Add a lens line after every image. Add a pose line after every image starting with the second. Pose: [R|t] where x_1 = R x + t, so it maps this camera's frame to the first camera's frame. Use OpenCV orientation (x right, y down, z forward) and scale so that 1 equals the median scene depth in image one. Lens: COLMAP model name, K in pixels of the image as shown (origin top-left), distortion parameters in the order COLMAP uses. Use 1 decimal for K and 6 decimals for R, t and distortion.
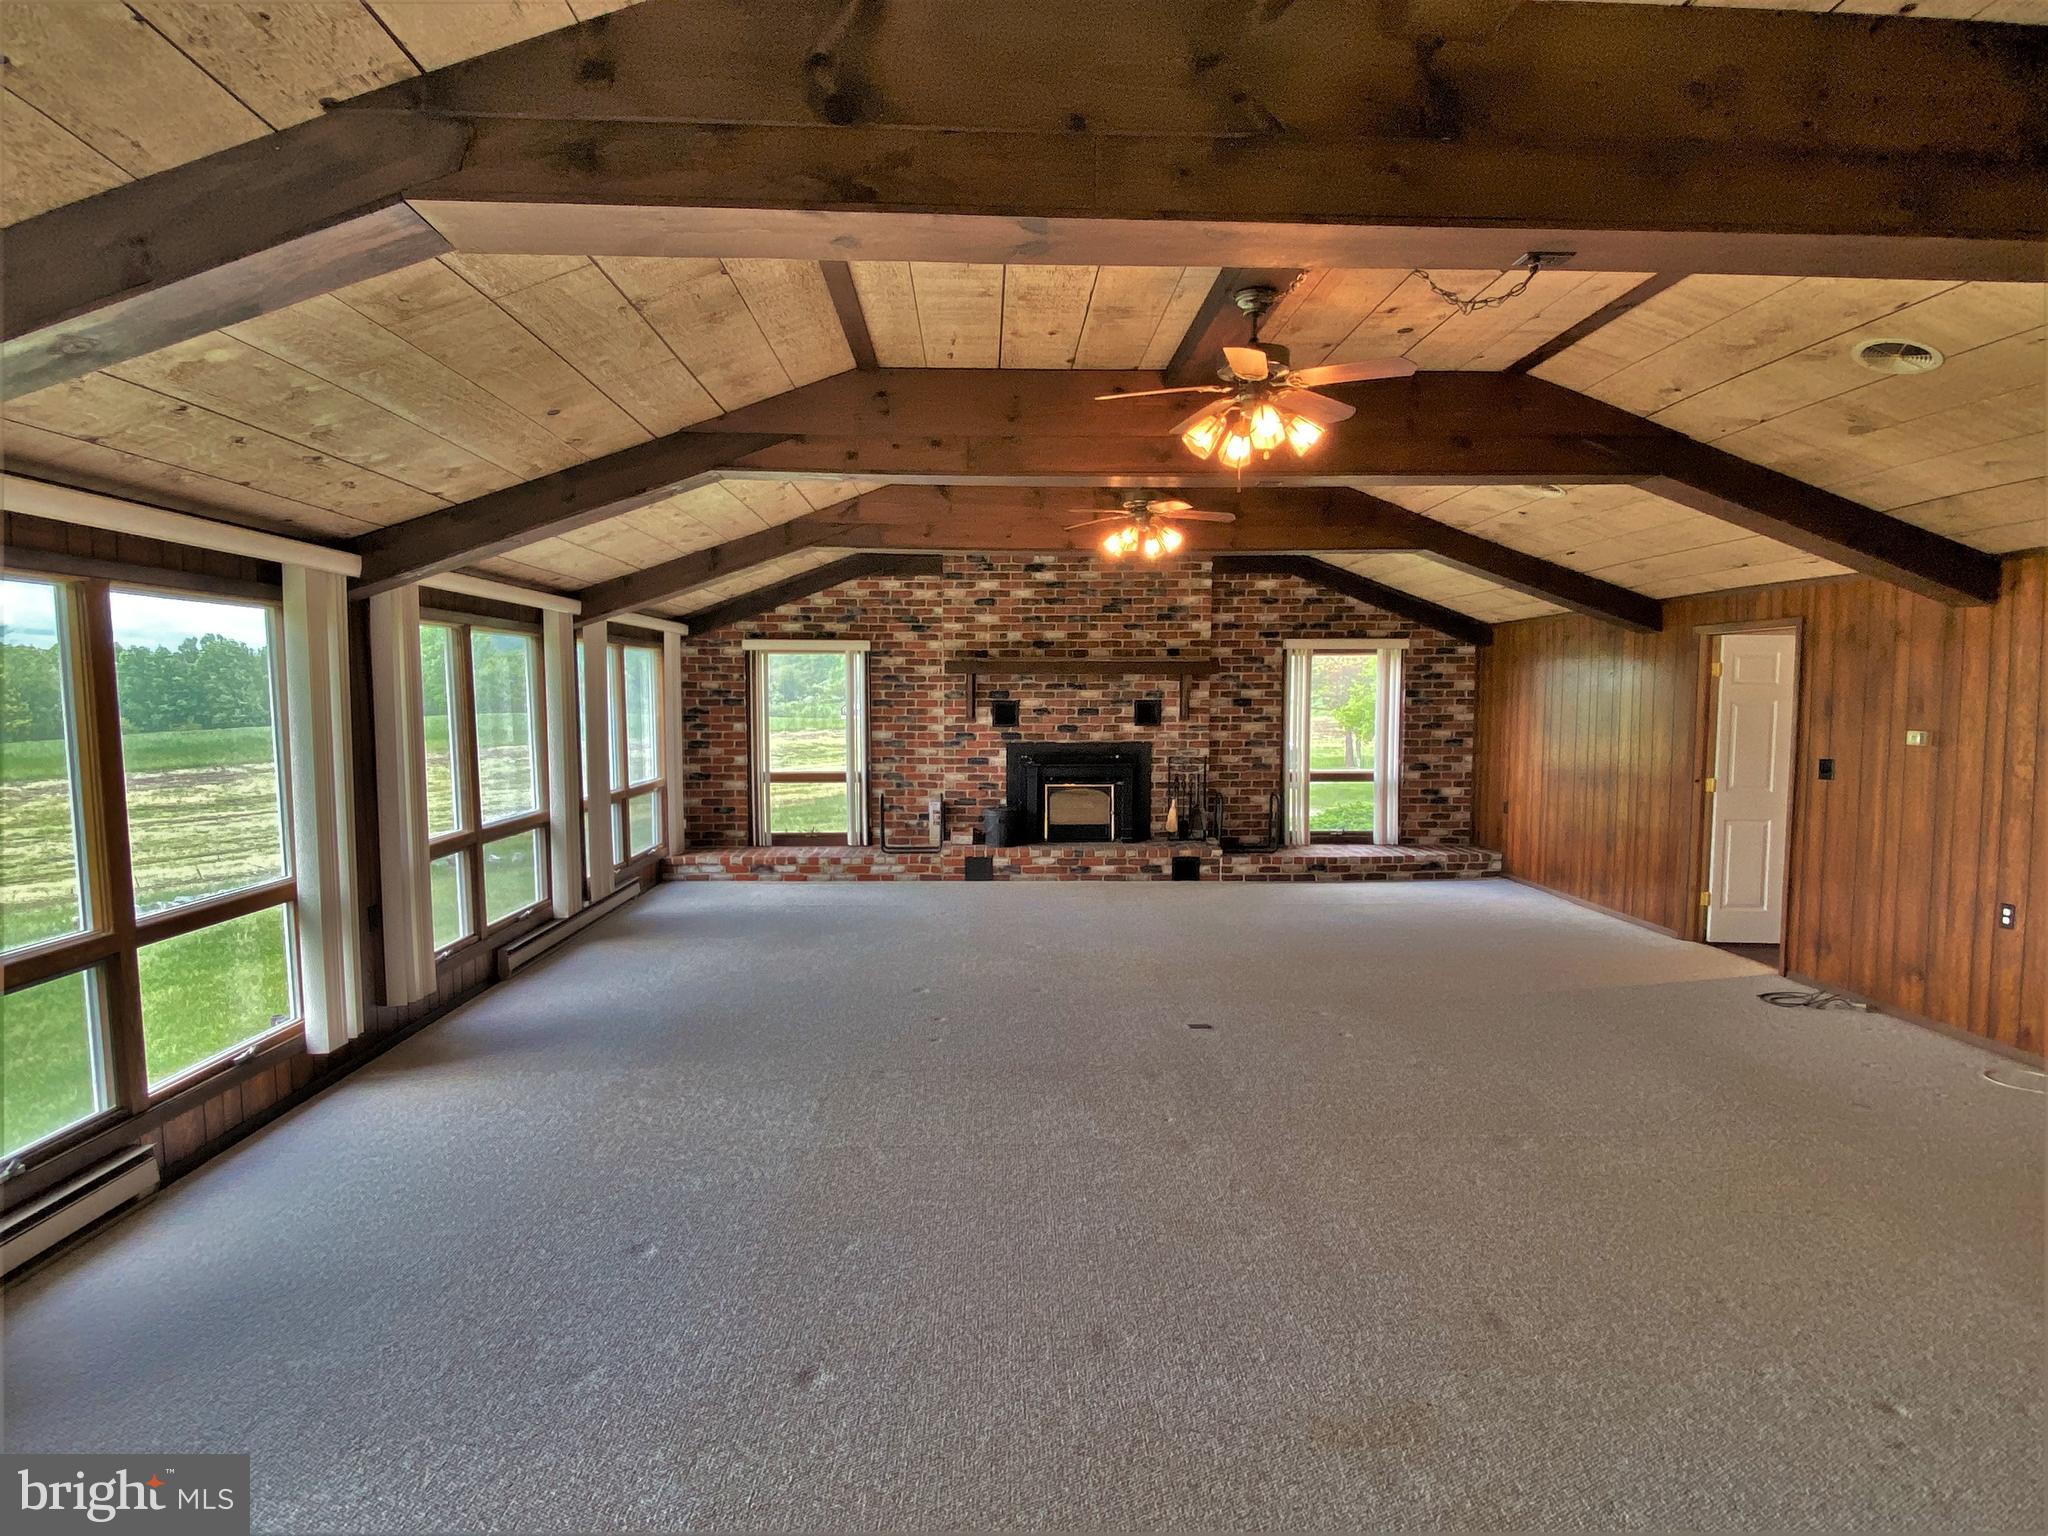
lens RADIAL K [[1069.8, 0, 1024.0], [0, 1069.8, 768.0], [0, 0, 1]] dist [0.065745, -0.000004]
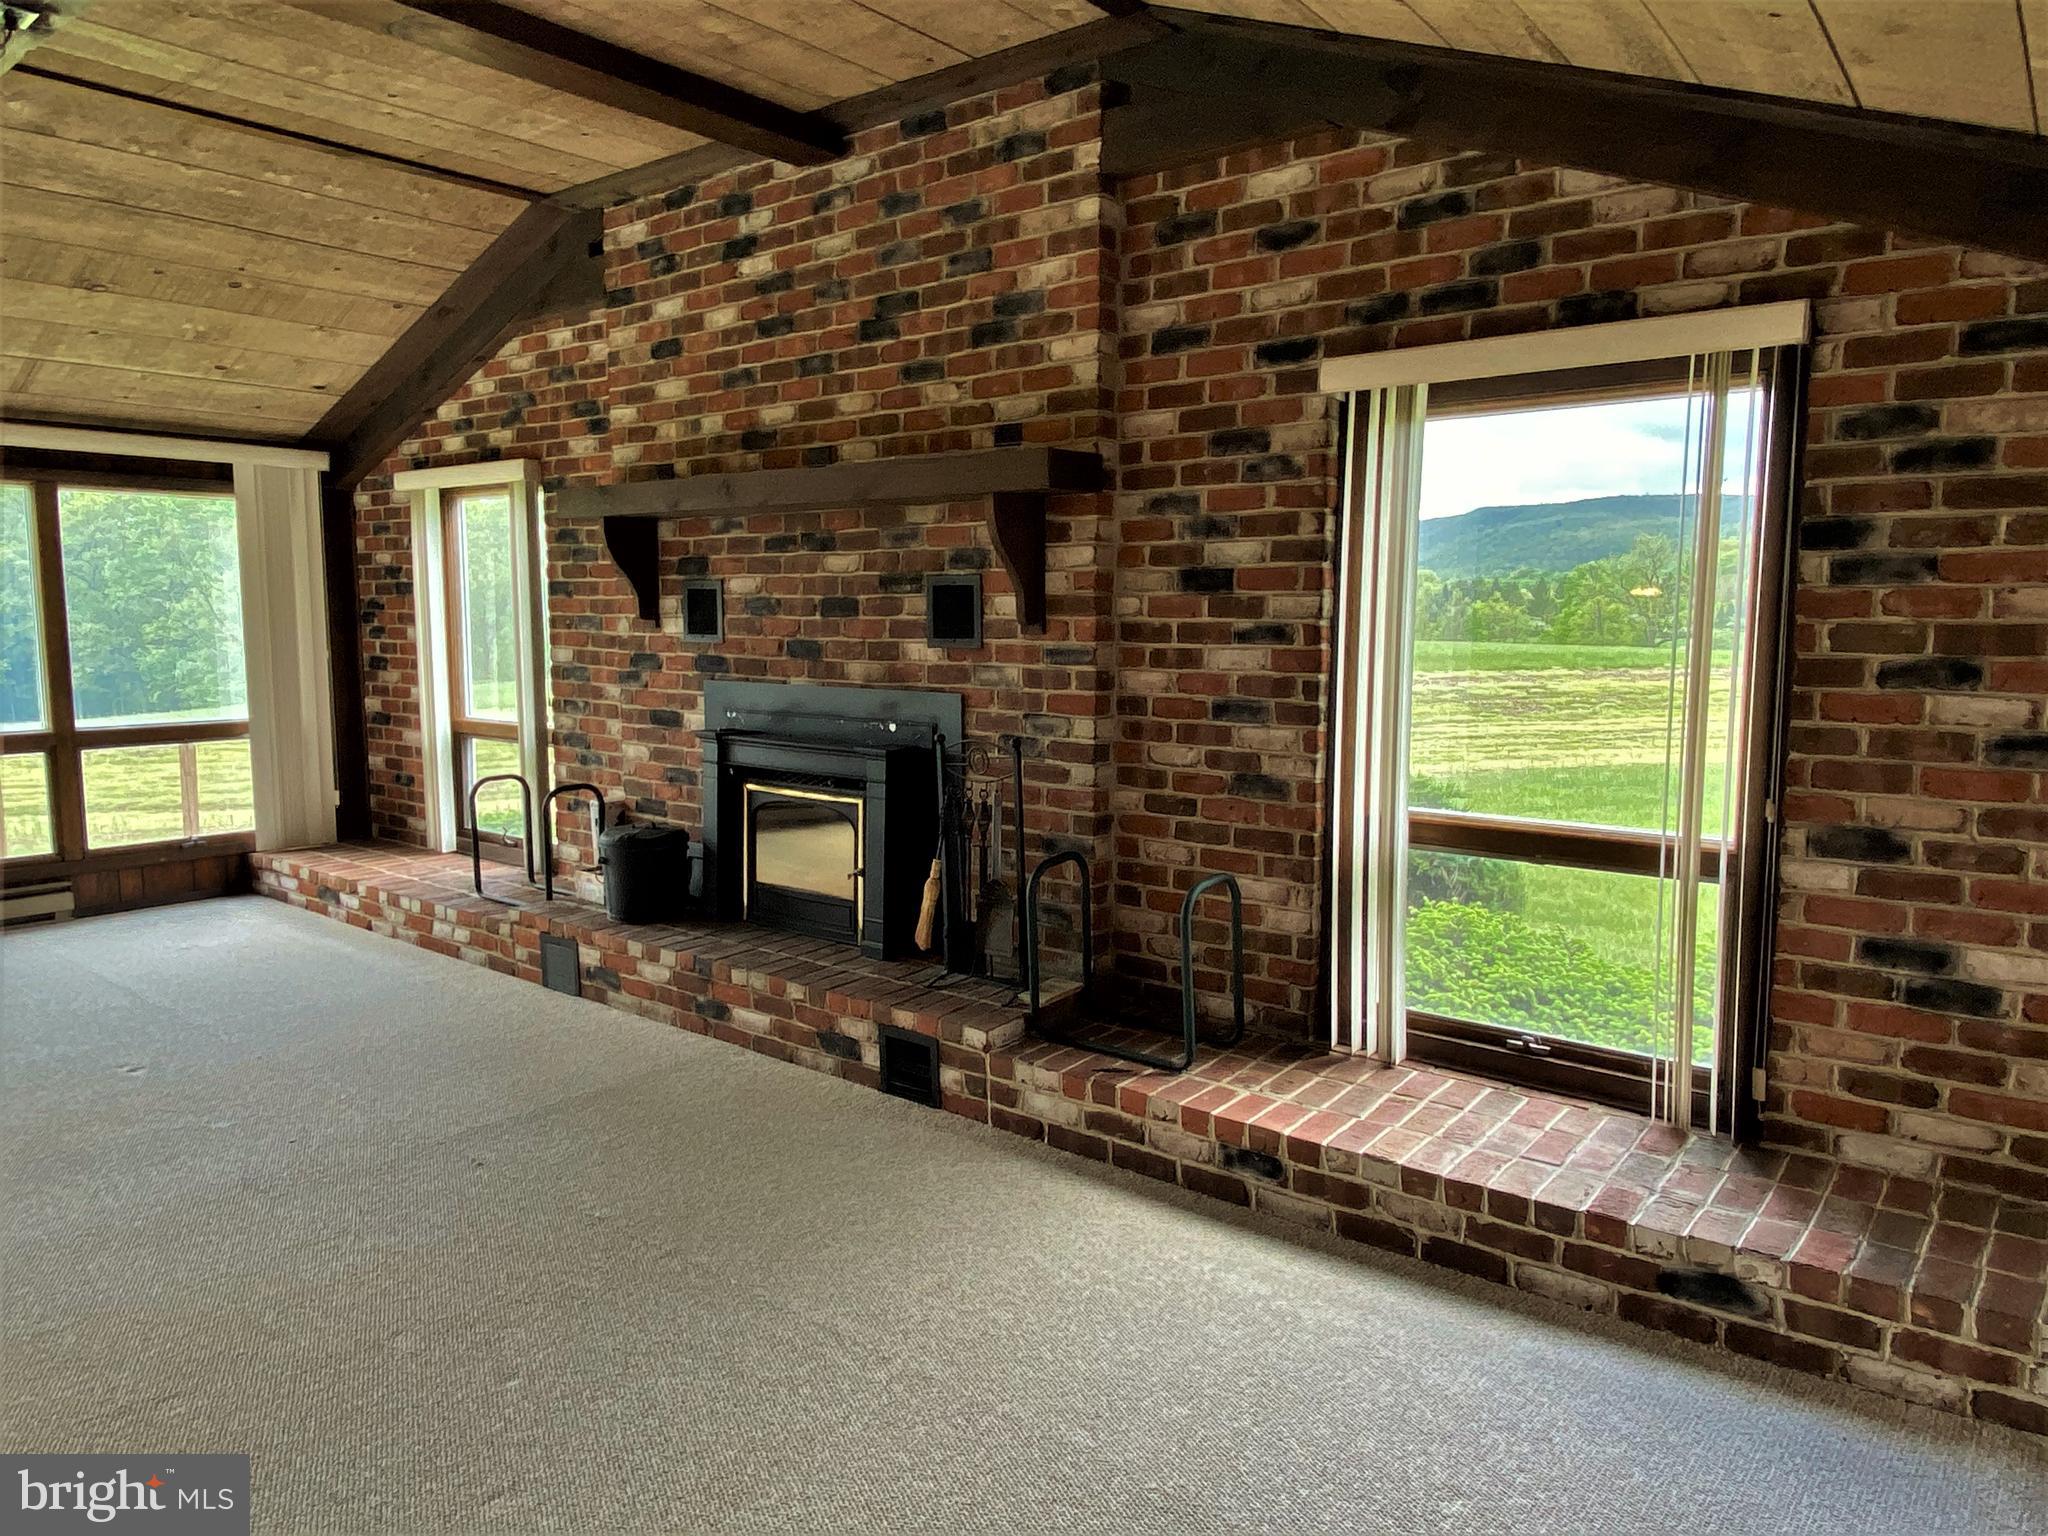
lens RADIAL K [[1341.1, 0, 1024.0], [0, 1341.1, 768.0], [0, 0, 1]] dist [0.070519, -0.074657]
pose [[0.758856, 0.077953, -0.646576, 0.432511], [-0.049332, 0.996839, 0.062284, -0.028254], [0.649387, -0.015368, 0.760302, 0.671017]]
